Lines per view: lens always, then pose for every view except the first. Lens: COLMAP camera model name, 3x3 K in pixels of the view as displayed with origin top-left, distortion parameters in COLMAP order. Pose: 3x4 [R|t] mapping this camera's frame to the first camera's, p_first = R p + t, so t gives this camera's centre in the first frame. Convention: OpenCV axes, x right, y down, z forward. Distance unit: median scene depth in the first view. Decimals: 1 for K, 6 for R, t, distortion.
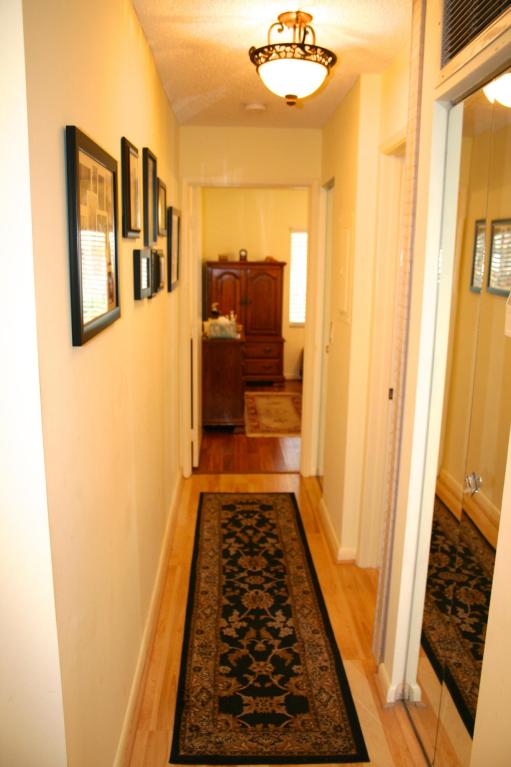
lens RADIAL K [[651.8, 0, 255.5], [0, 651.8, 383.5], [0, 0, 1]] dist [-0.158068, 0.127825]
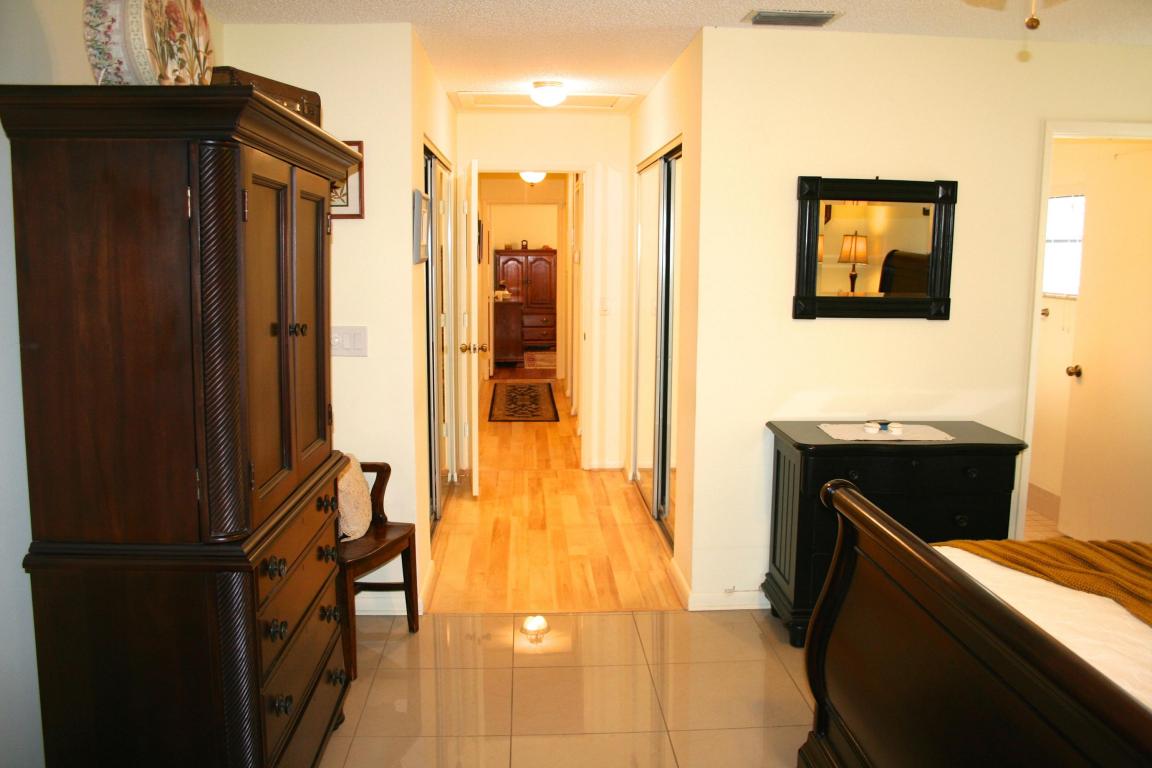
lens RADIAL K [[979.0, 0, 576.0], [0, 979.0, 384.0], [0, 0, 1]] dist [-0.158068, 0.127825]
pose [[0.999845, -0.010468, 0.014176, 0.053932], [0.011215, 0.998499, -0.053617, 0.184447], [-0.013594, 0.053768, 0.998461, -0.926132]]
